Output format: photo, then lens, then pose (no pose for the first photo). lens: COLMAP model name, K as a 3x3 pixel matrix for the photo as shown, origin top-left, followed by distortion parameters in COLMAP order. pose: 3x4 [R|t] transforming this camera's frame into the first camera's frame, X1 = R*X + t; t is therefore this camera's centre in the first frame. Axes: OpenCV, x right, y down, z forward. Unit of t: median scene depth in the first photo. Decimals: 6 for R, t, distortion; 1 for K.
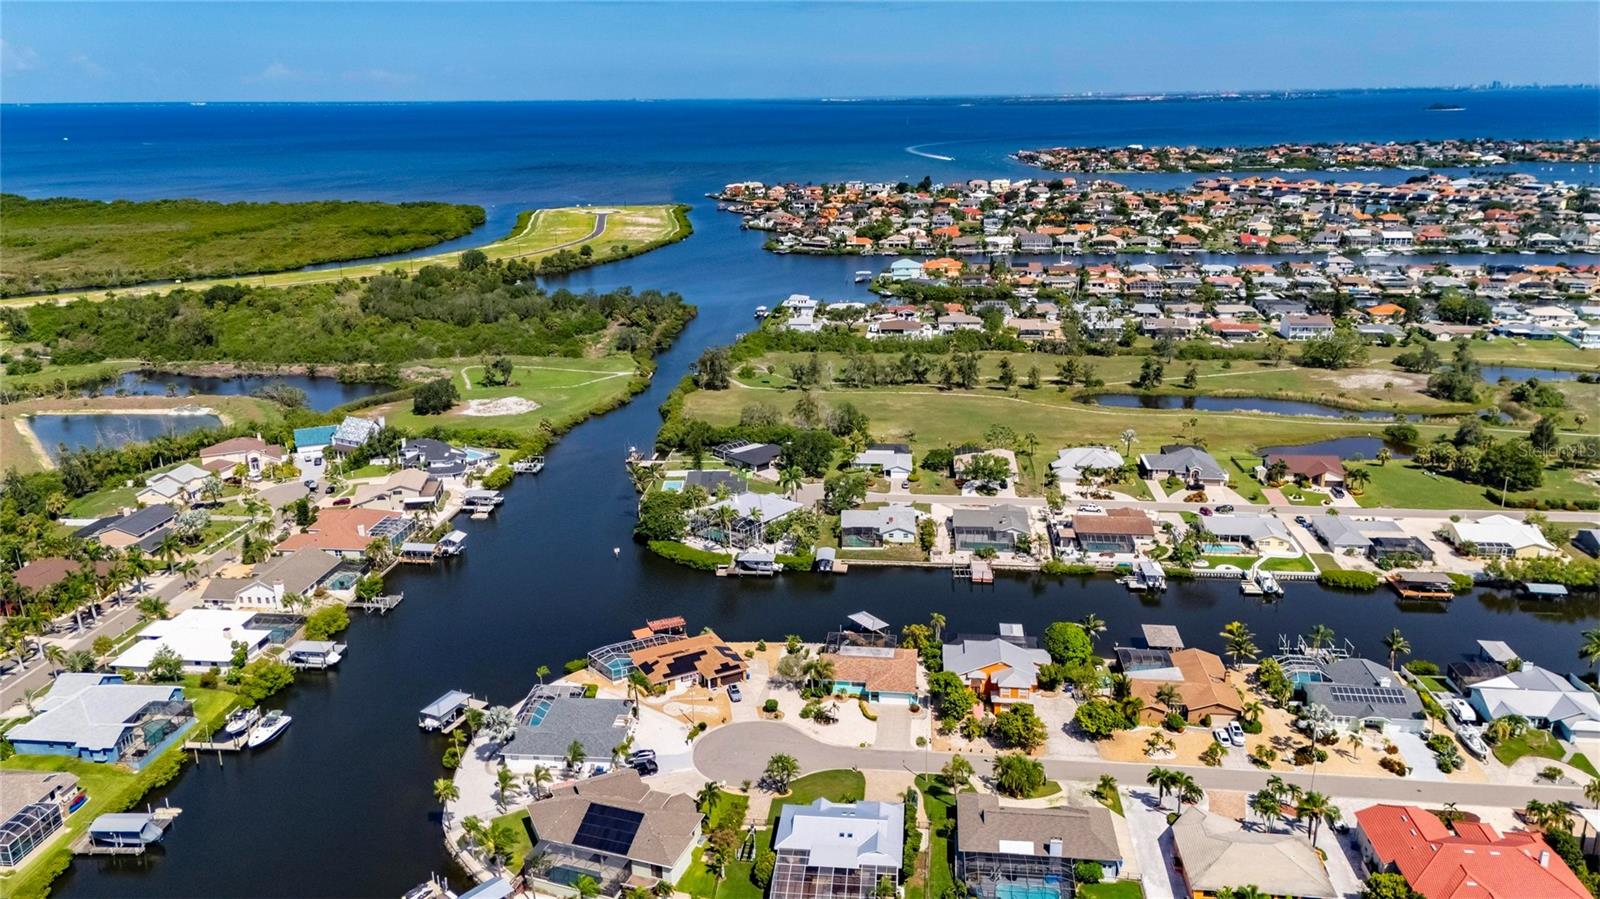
lens RADIAL K [[1175.5, 0, 797.4], [0, 1175.5, 452.4], [0, 0, 1]] dist [0.066406, -0.065882]
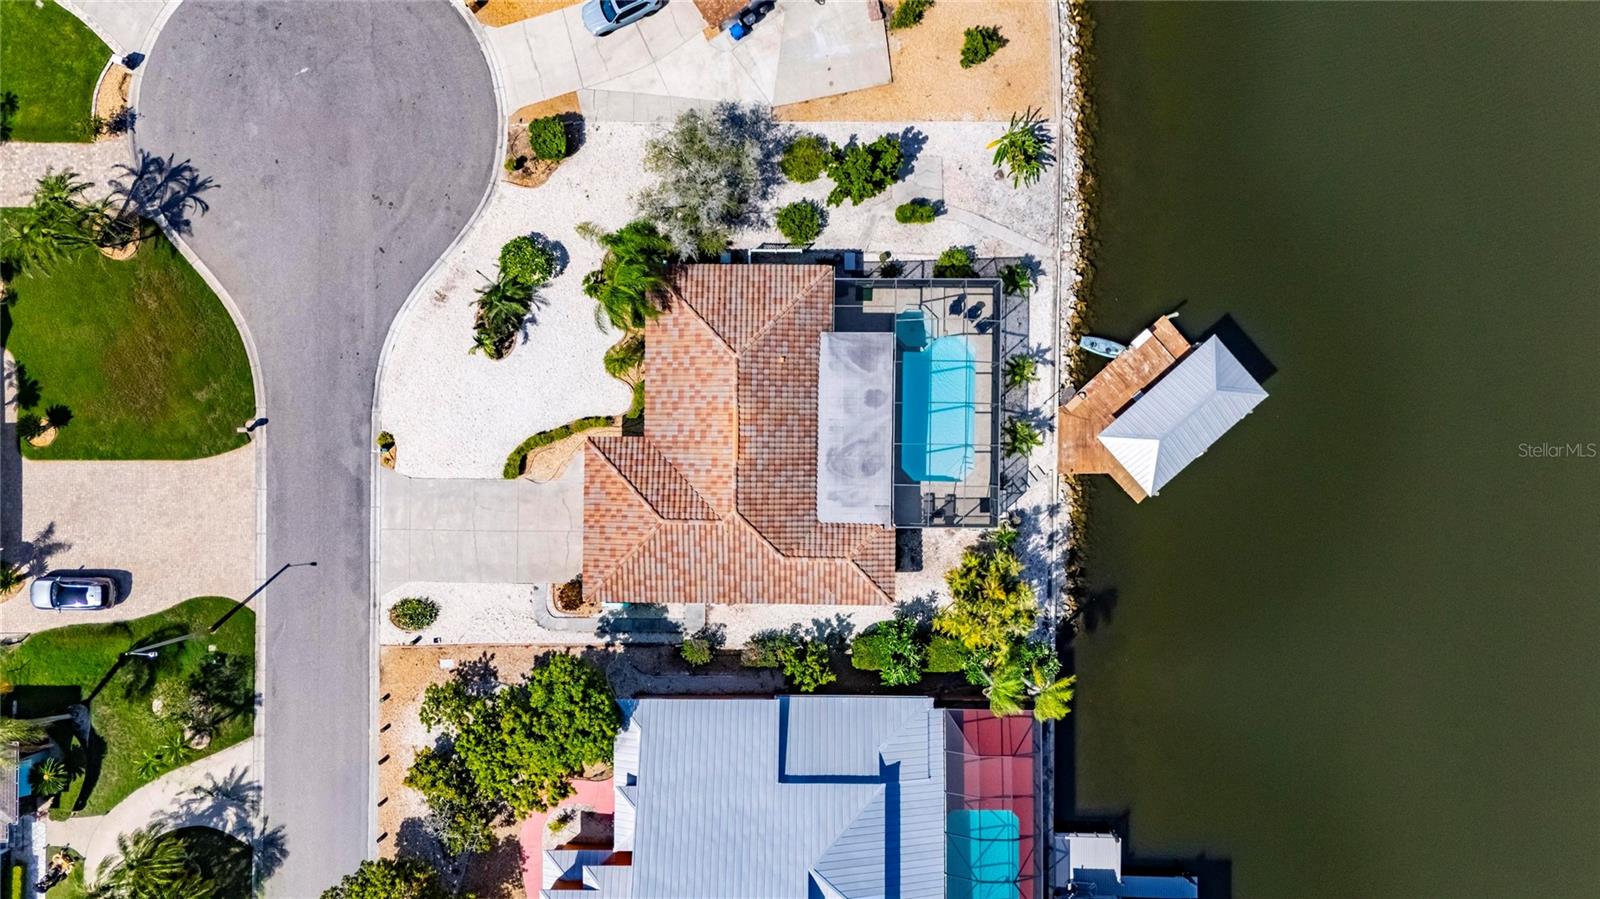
lens RADIAL K [[1175.5, 0, 803.5], [0, 1175.5, 459.0], [0, 0, 1]] dist [0.066406, -0.065882]
pose [[0.108815, 0.994048, 0.005228, 0.054377], [-0.267709, 0.024240, 0.963195, -0.082015], [0.957336, -0.106209, 0.268753, 0.776672]]
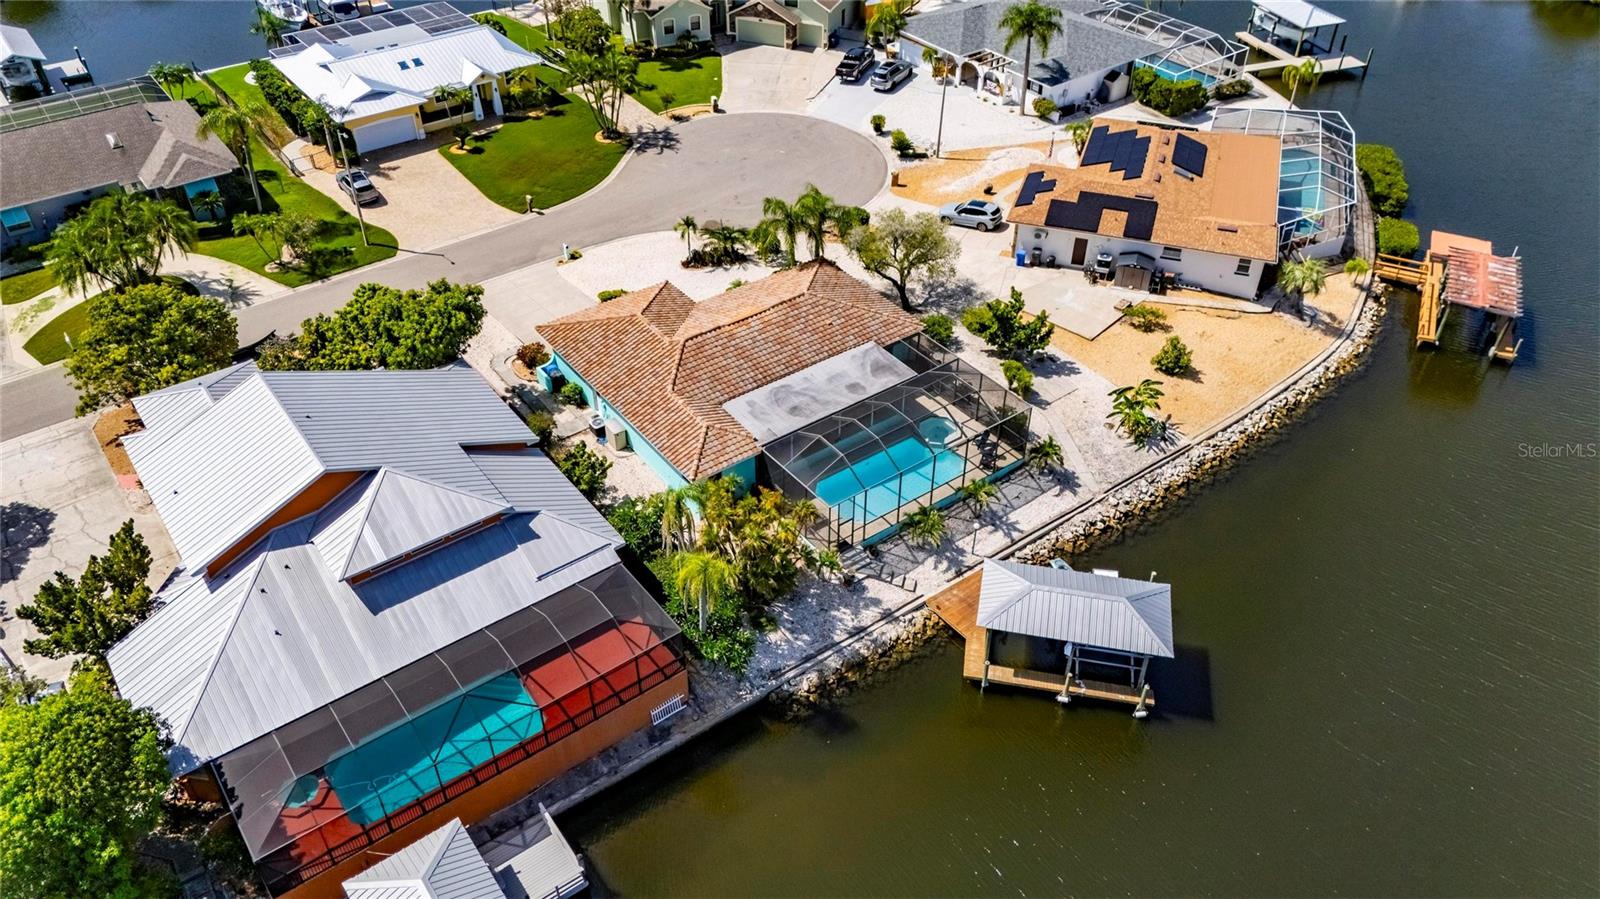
lens RADIAL K [[1175.5, 0, 798.0], [0, 1175.5, 453.6], [0, 0, 1]] dist [0.066406, -0.065882]
pose [[-0.729221, 0.442433, -0.522006, 0.183052], [-0.189854, 0.602091, 0.775527, -0.030651], [0.657413, 0.664636, -0.355060, 0.941362]]
